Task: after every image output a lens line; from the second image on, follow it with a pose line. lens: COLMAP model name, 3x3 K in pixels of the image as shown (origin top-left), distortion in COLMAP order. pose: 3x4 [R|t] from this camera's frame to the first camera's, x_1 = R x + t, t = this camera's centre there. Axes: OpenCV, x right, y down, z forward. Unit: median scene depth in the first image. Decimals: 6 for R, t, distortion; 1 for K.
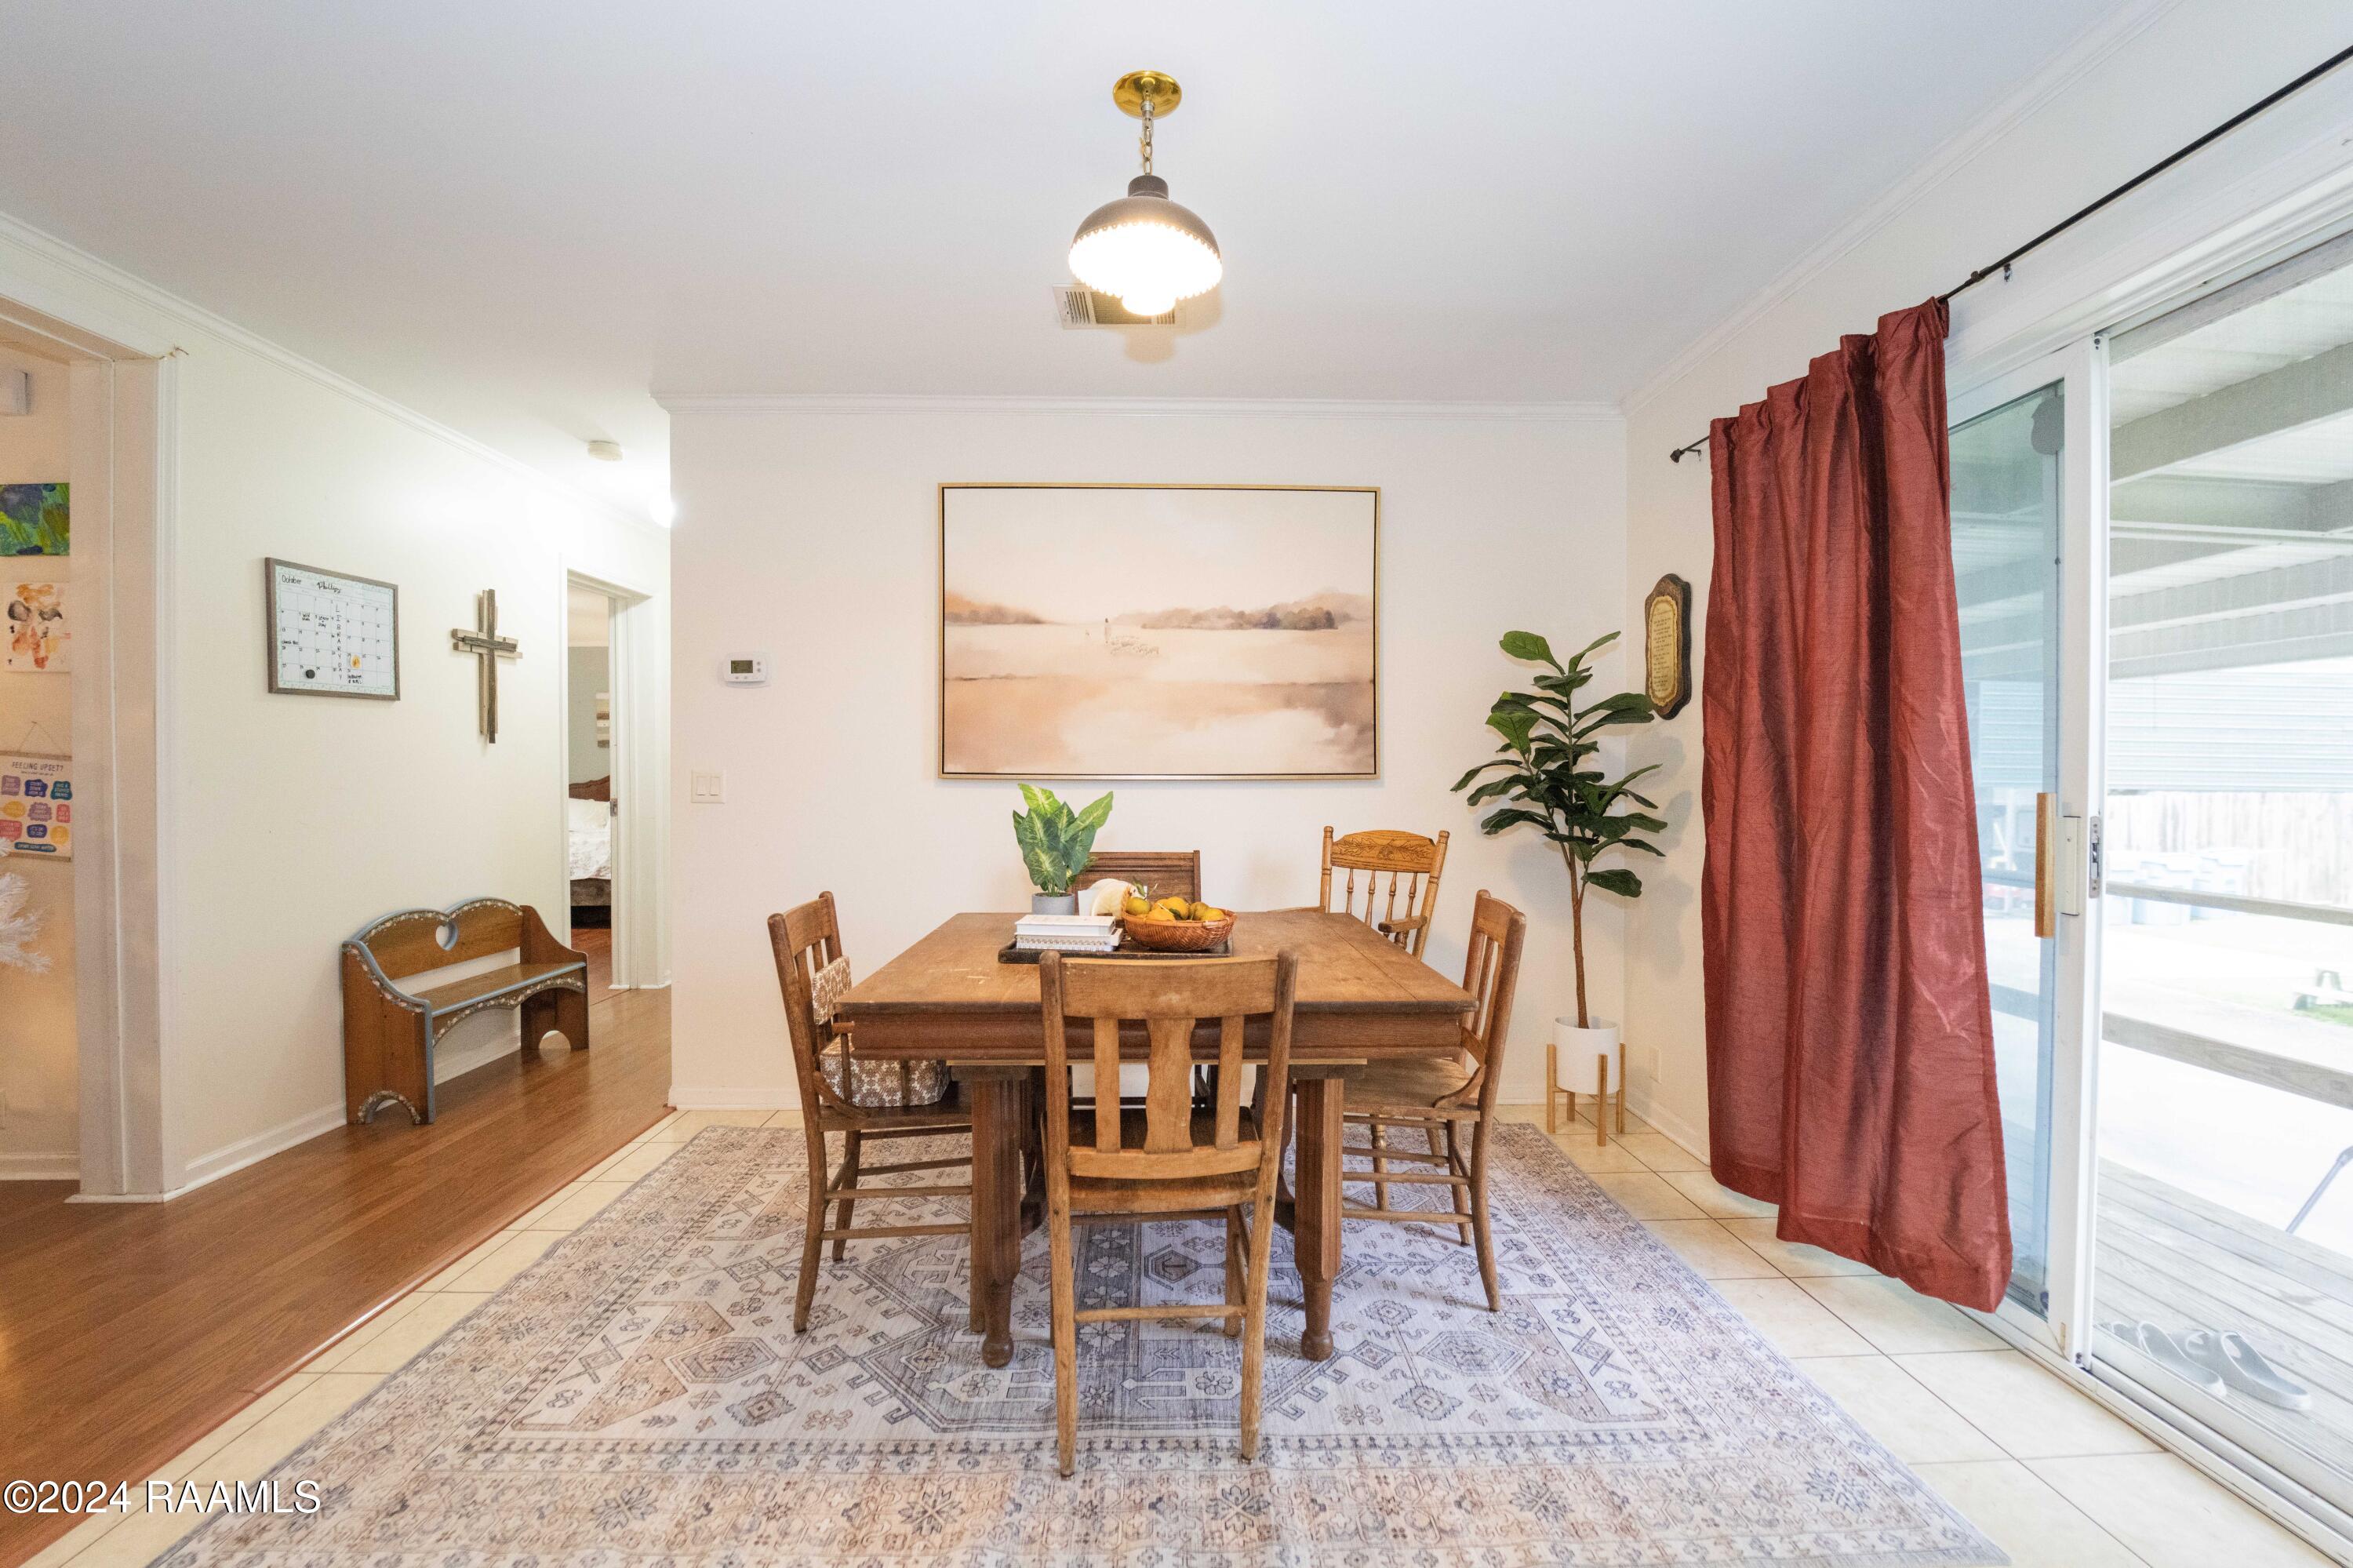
lens RADIAL K [[947.6, 0, 1181.2], [0, 947.6, 792.1], [0, 0, 1]] dist [-0.023270, -0.000402]
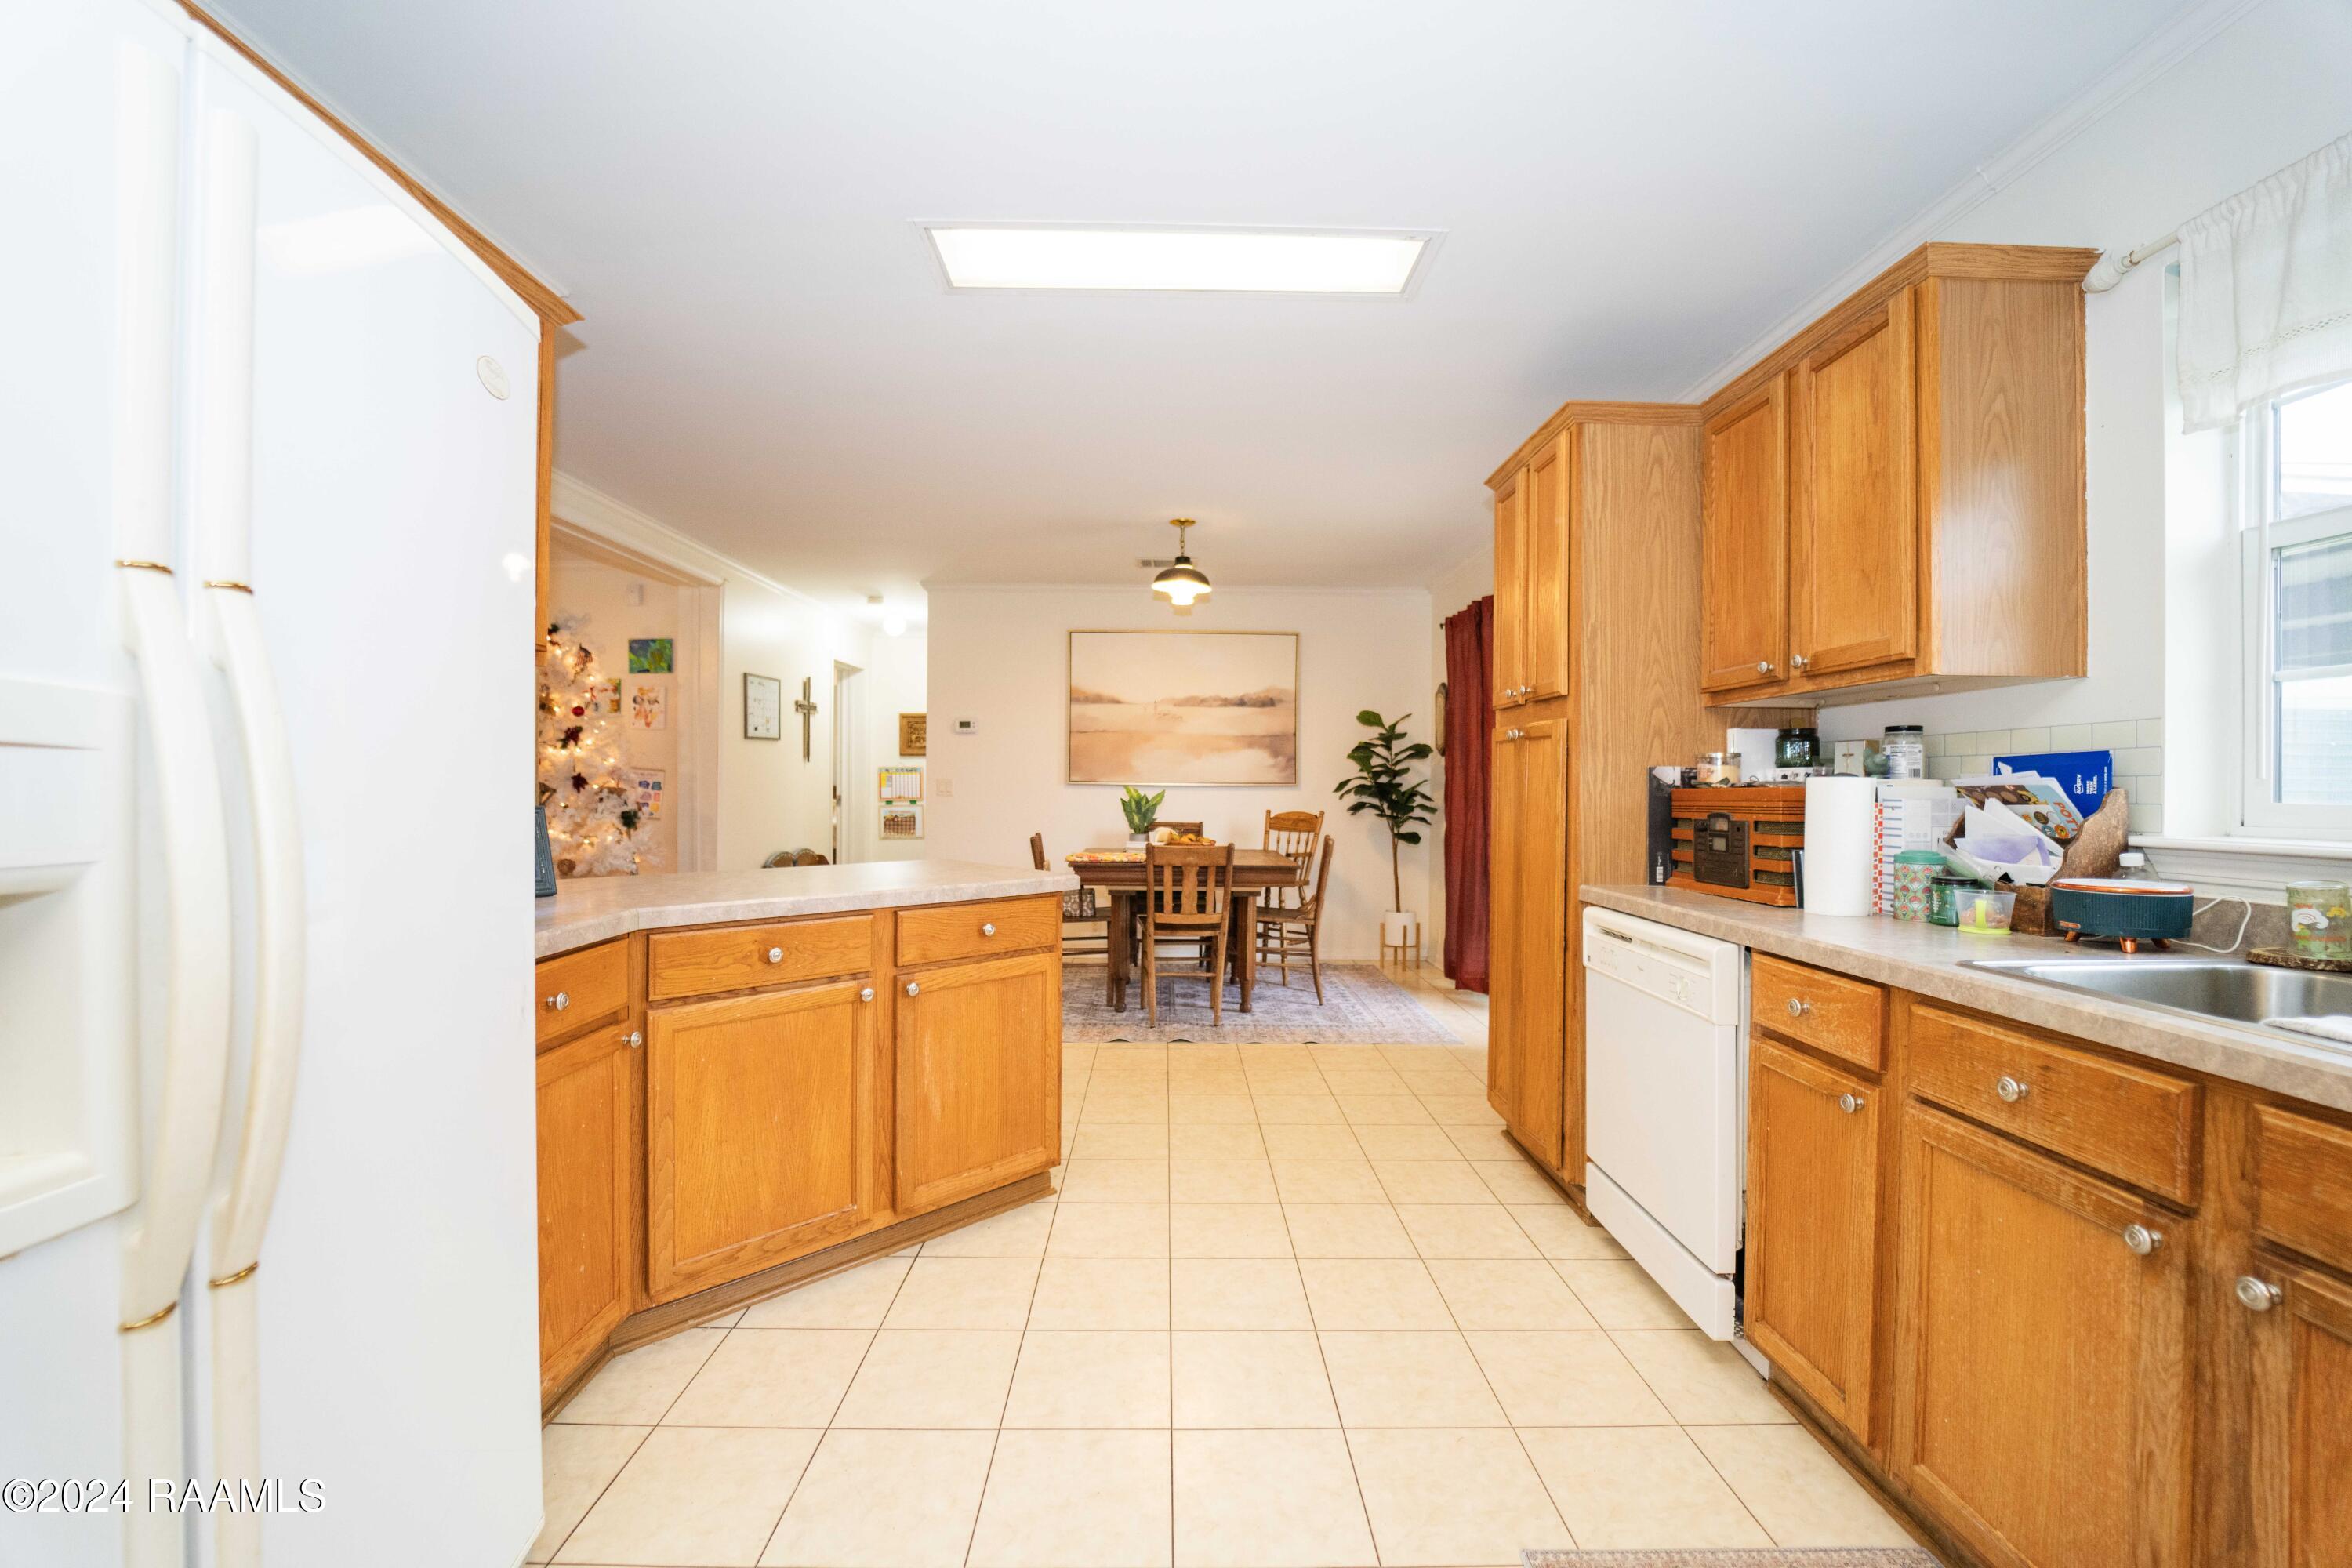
lens RADIAL K [[947.2, 0, 1178.1], [0, 947.2, 777.6], [0, 0, 1]] dist [-0.023270, -0.000402]
pose [[0.999862, 0.007681, -0.014735, -0.003574], [-0.007976, 0.999766, -0.020108, 0.011281], [0.014577, 0.020223, 0.999689, -0.988382]]
